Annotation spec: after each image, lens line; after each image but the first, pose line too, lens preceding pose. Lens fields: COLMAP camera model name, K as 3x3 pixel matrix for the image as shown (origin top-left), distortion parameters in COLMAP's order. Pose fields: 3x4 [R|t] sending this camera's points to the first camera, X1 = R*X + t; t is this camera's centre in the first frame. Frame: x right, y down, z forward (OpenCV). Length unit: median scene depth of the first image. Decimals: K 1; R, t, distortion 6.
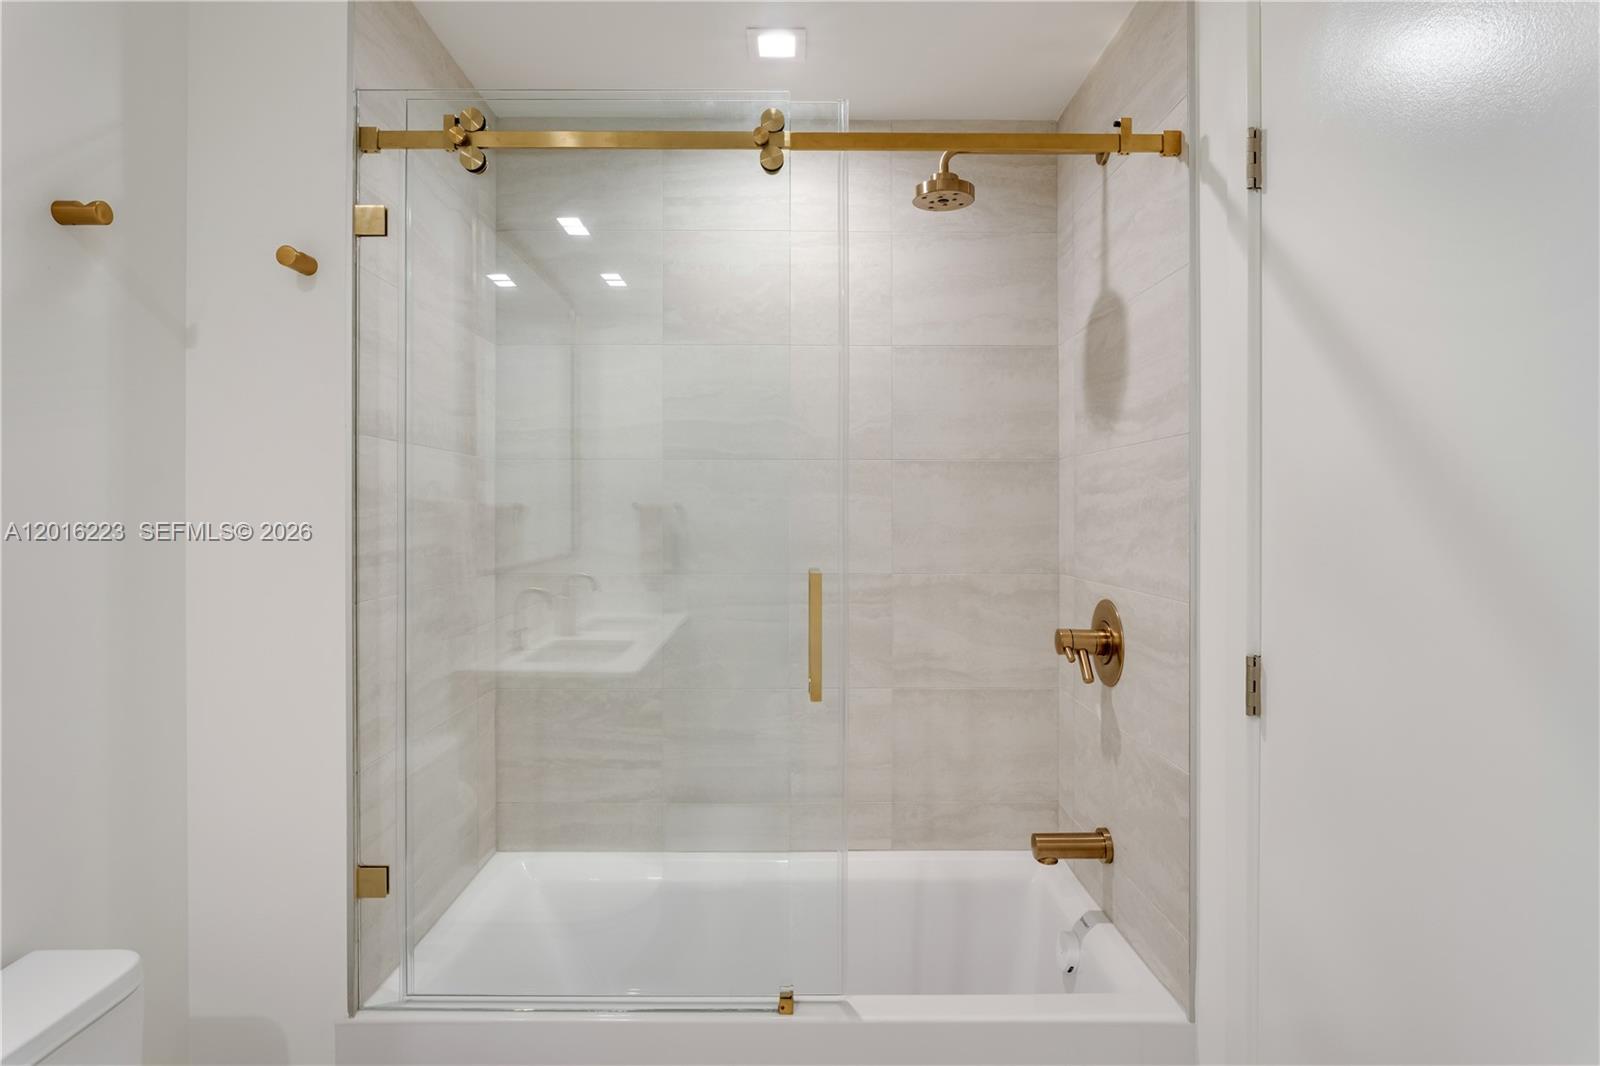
lens RADIAL K [[795.9, 0, 758.5], [0, 795.9, 505.1], [0, 0, 1]] dist [-0.014690, 0.002579]
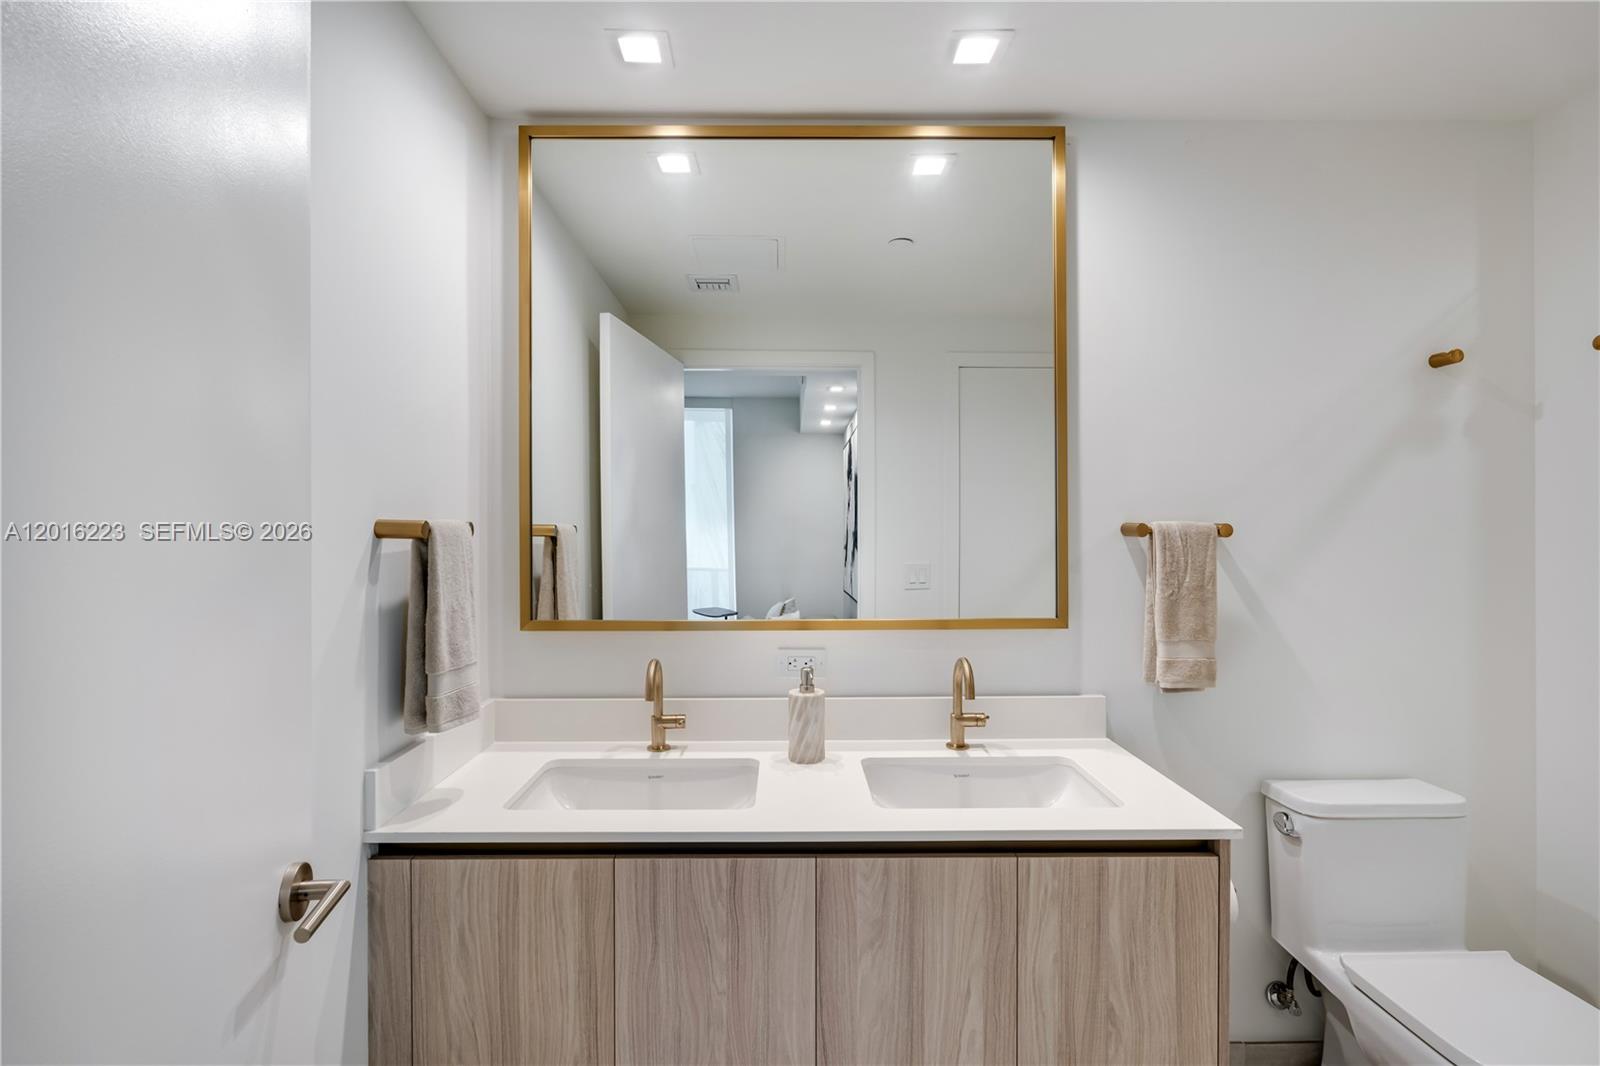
lens RADIAL K [[772.6, 0, 792.1], [0, 772.6, 528.9], [0, 0, 1]] dist [-0.003283, 0.001126]
pose [[0.004923, -0.001369, -0.999987, 0.608796], [0.004175, 0.999990, -0.001349, -0.005623], [0.999979, -0.004168, 0.004929, -0.320839]]
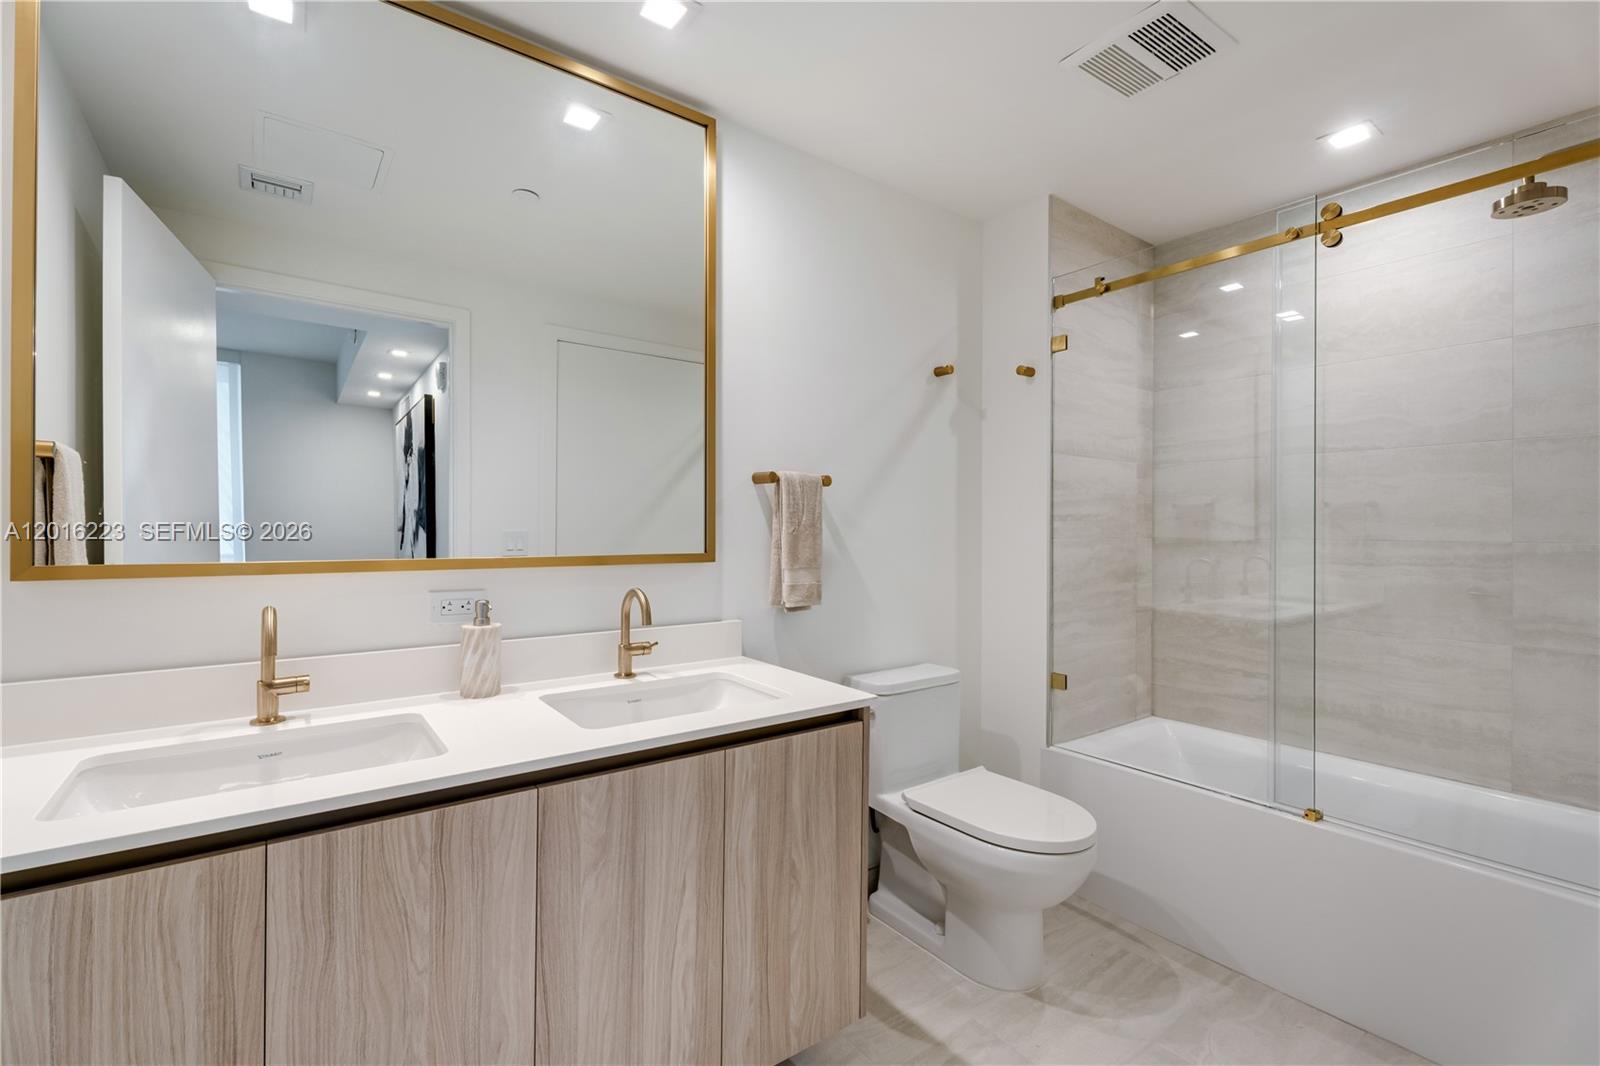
lens RADIAL K [[701.7, 0, 792.8], [0, 701.7, 527.7], [0, 0, 1]] dist [0.003268, -0.000324]
pose [[0.590432, 0.001015, -0.807087, 0.485563], [-0.003531, 0.999993, -0.001325, 0.093600], [0.807080, 0.003632, 0.590431, -0.514719]]
